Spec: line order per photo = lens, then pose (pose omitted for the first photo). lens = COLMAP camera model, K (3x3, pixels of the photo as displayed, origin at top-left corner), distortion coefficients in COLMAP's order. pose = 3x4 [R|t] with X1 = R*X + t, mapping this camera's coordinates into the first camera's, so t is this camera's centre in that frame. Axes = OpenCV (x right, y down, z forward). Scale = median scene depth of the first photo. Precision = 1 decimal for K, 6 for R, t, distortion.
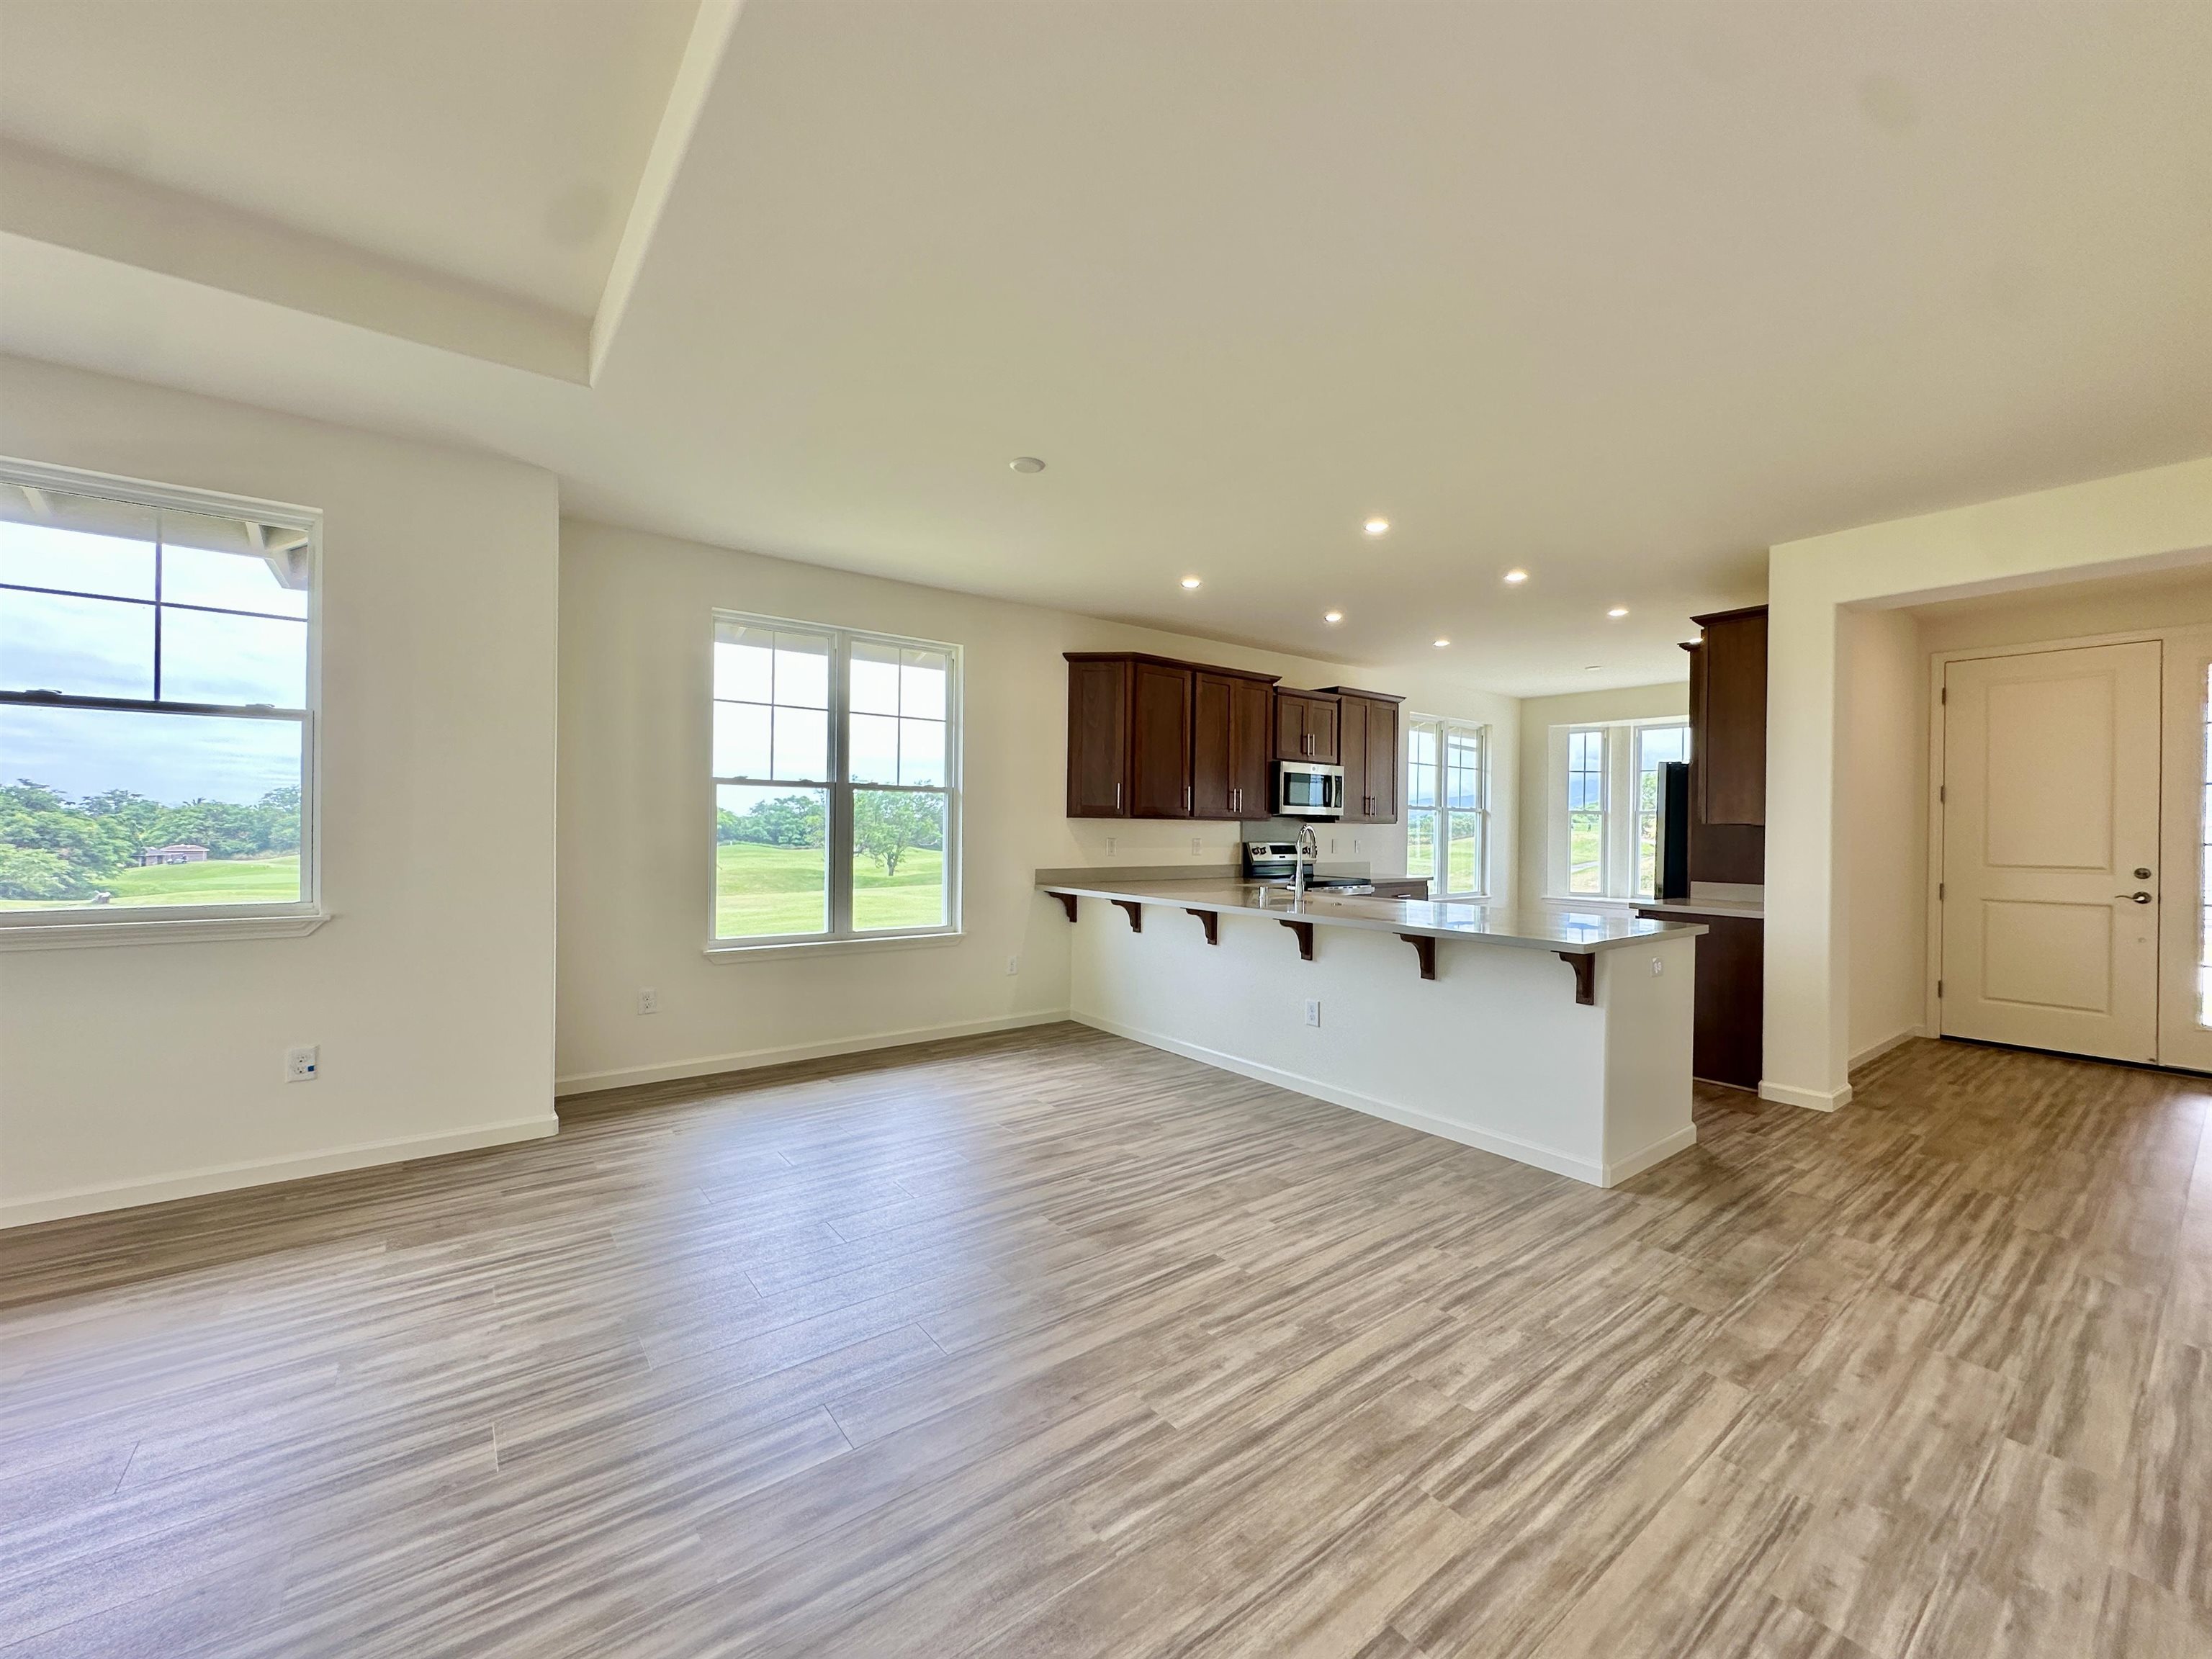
lens RADIAL K [[884.5, 0, 1101.1], [0, 884.5, 828.5], [0, 0, 1]] dist [-0.002966, 0.000517]
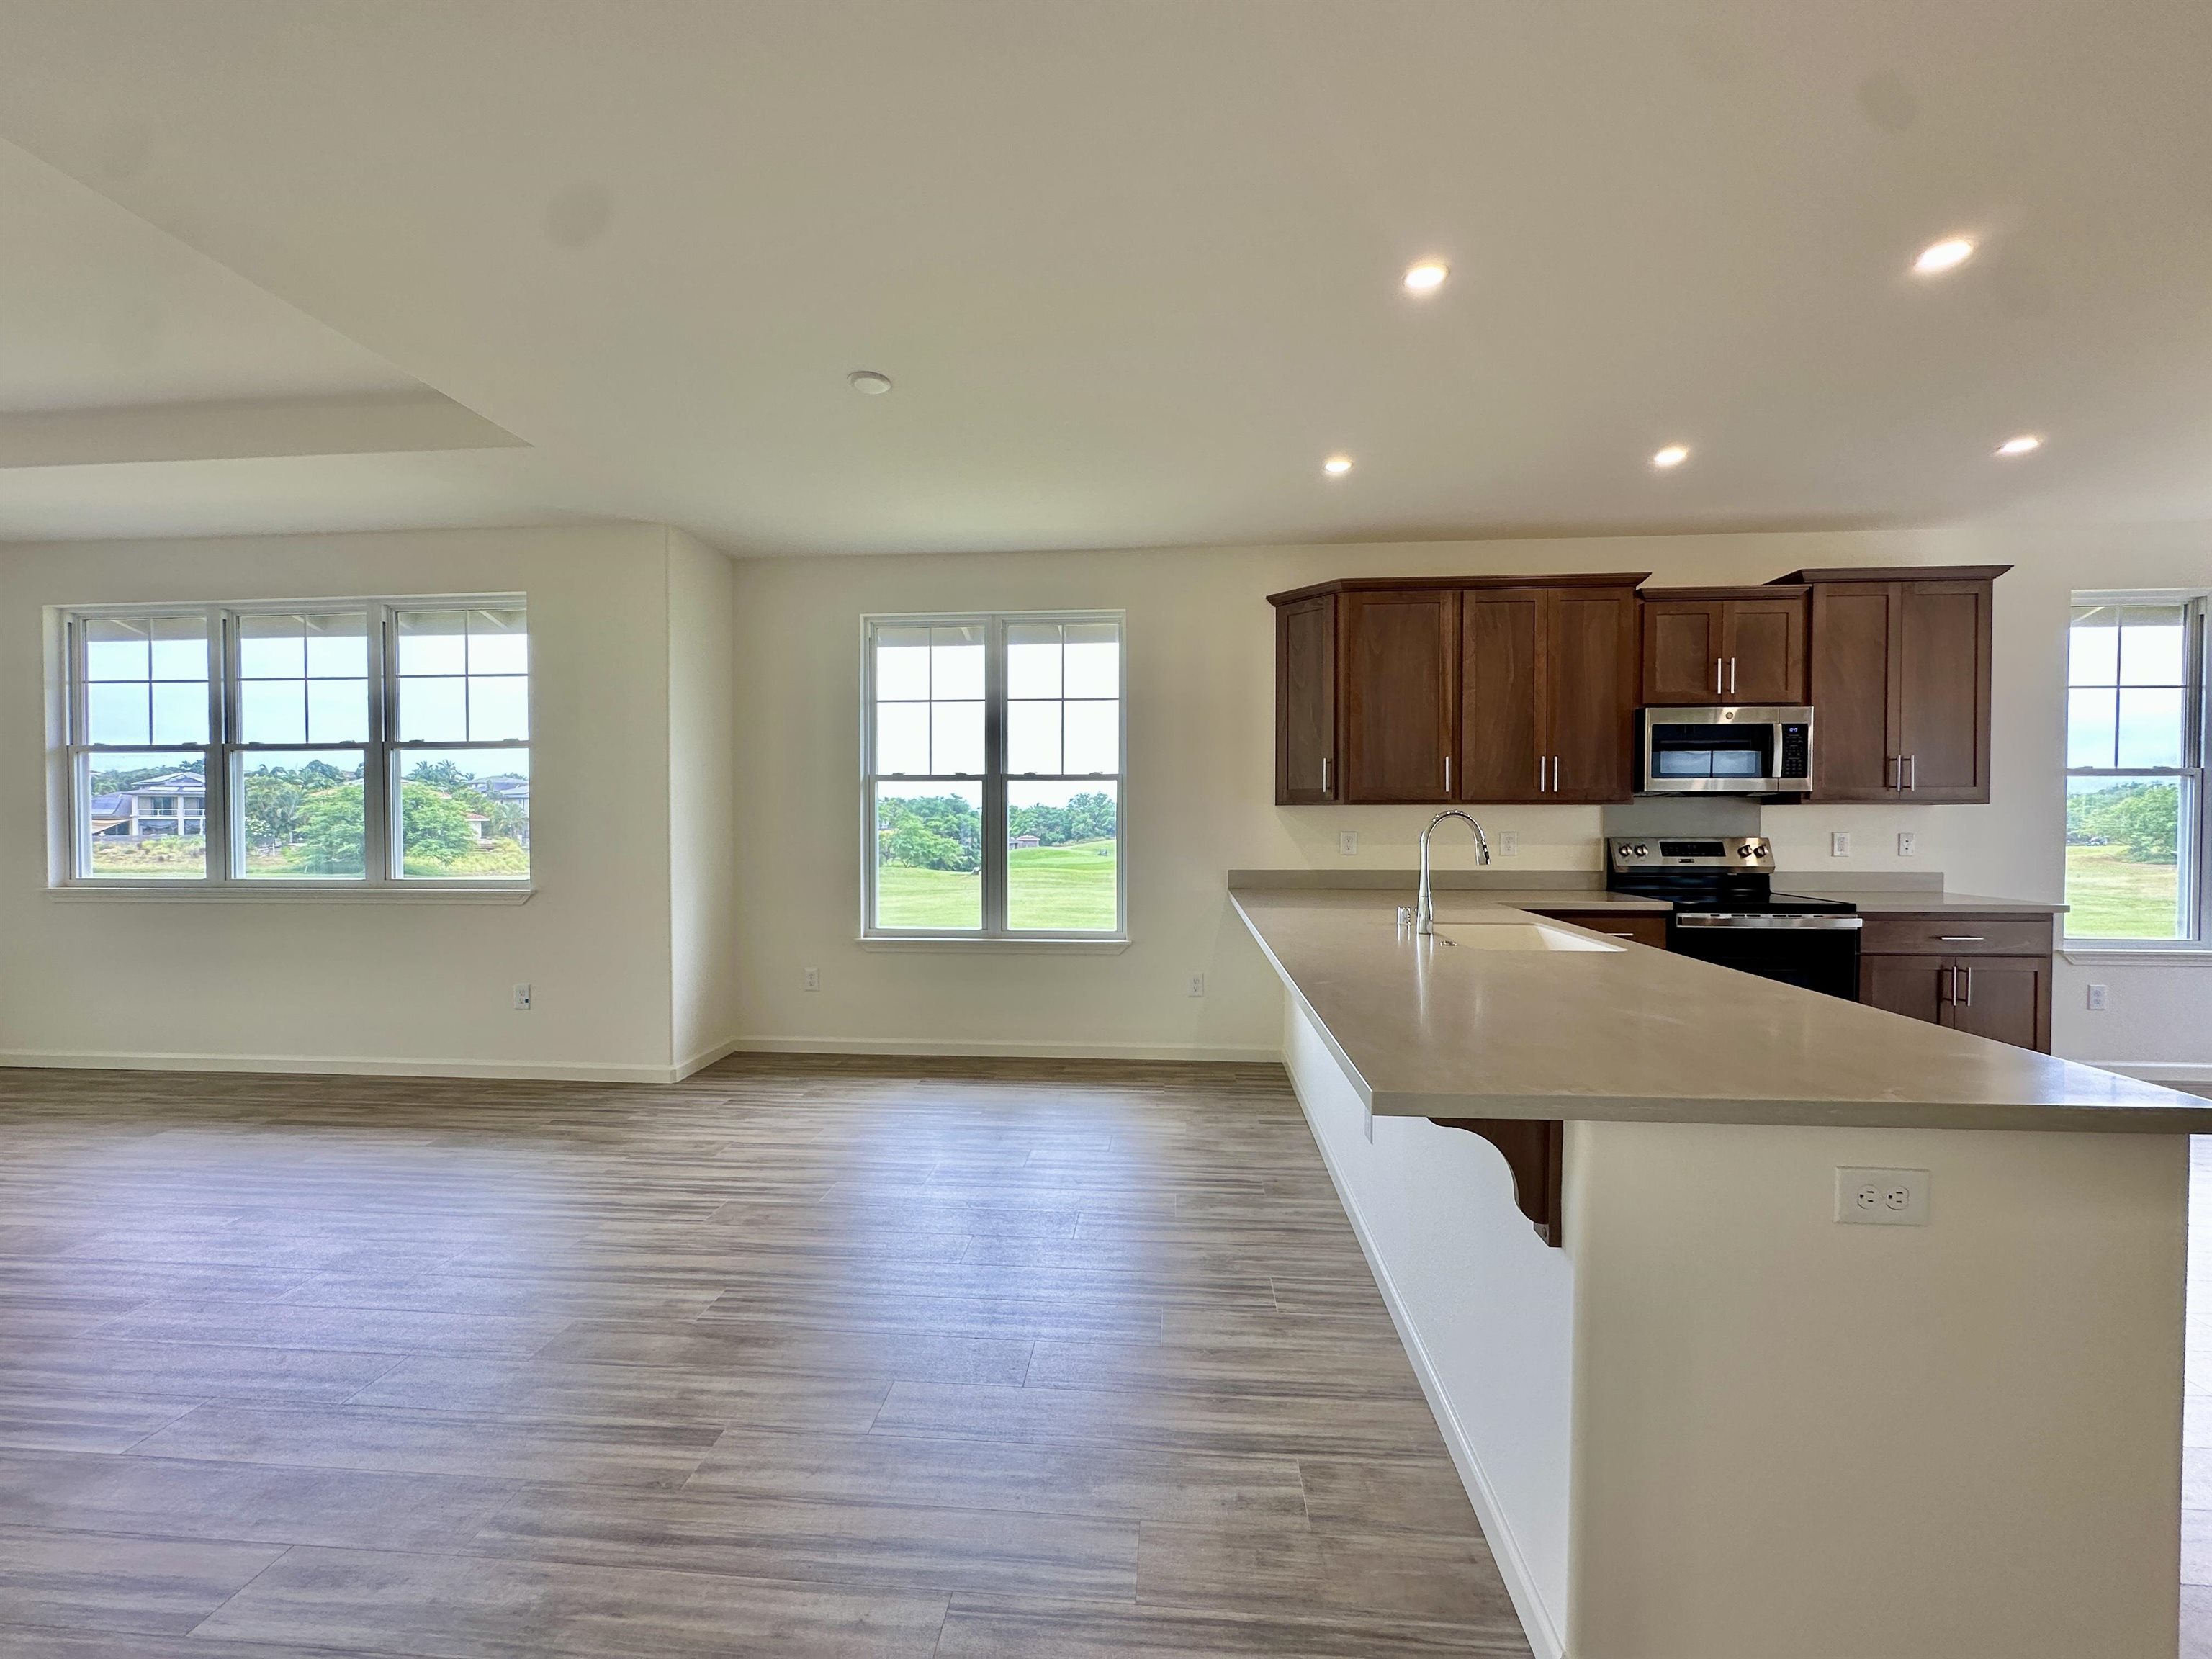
lens RADIAL K [[881.0, 0, 1112.5], [0, 881.0, 828.7], [0, 0, 1]] dist [-0.001462, 0.000009]
pose [[0.746080, -0.003091, -0.665849, 0.523751], [0.009254, 0.999941, 0.005727, 0.003327], [0.665792, -0.010434, 0.746064, 0.440349]]
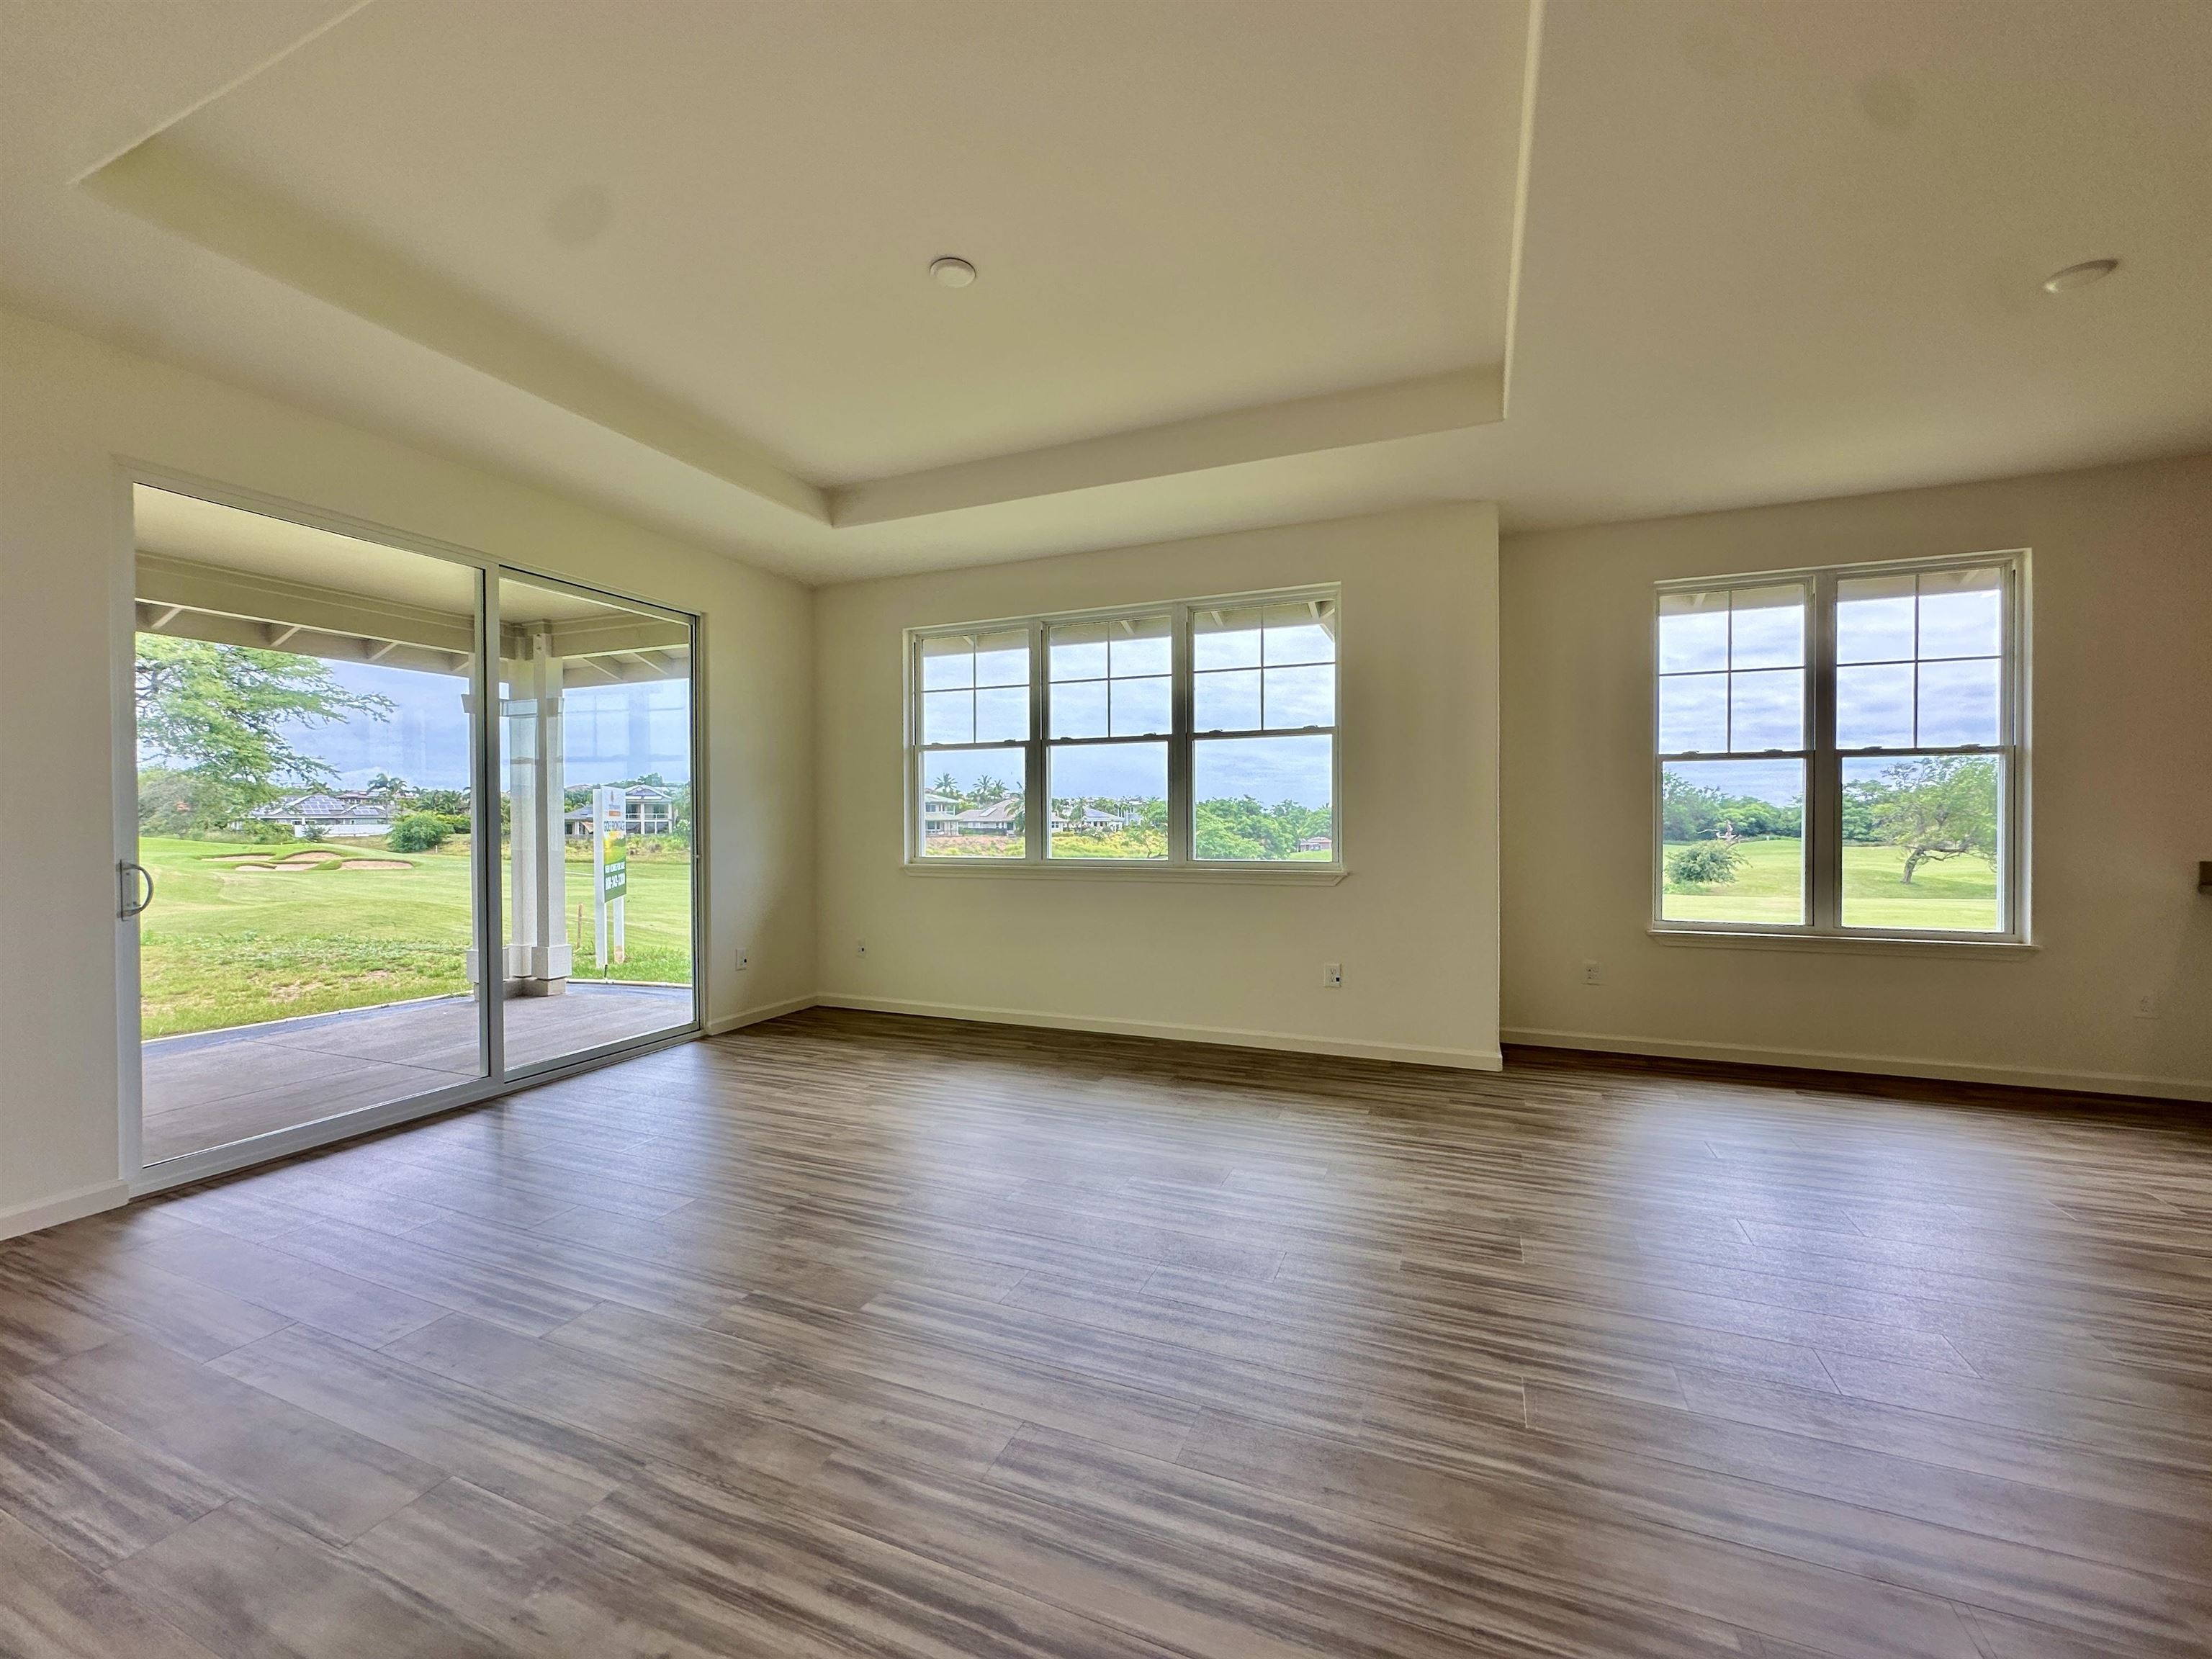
lens RADIAL K [[882.2, 0, 1106.0], [0, 882.2, 829.5], [0, 0, 1]] dist [-0.005721, 0.000144]
pose [[0.502901, -0.003327, -0.864338, 0.104487], [0.009237, 0.999956, 0.001526, 0.019684], [0.864295, -0.008751, 0.502910, -0.022388]]
